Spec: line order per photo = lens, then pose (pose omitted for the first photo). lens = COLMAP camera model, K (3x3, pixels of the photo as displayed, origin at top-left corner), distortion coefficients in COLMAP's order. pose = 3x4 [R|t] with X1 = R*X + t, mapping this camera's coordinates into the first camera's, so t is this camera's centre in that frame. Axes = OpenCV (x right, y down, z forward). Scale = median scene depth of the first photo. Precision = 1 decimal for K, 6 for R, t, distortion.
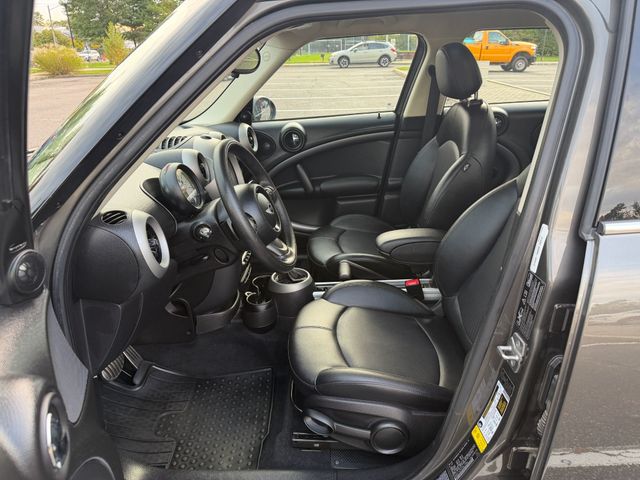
lens RADIAL K [[451.0, 0, 315.8], [0, 451.0, 238.4], [0, 0, 1]] dist [0.051602, -0.067123]
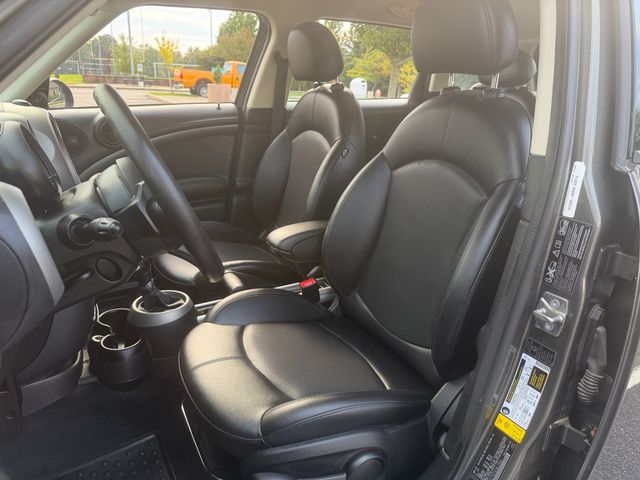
lens RADIAL K [[451.0, 0, 315.8], [0, 451.0, 238.4], [0, 0, 1]] dist [0.051602, -0.067123]
pose [[0.866859, -0.101461, 0.488120, -0.189076], [0.132028, 0.990836, -0.028513, 0.036208], [-0.480754, 0.089162, 0.872311, 0.223957]]
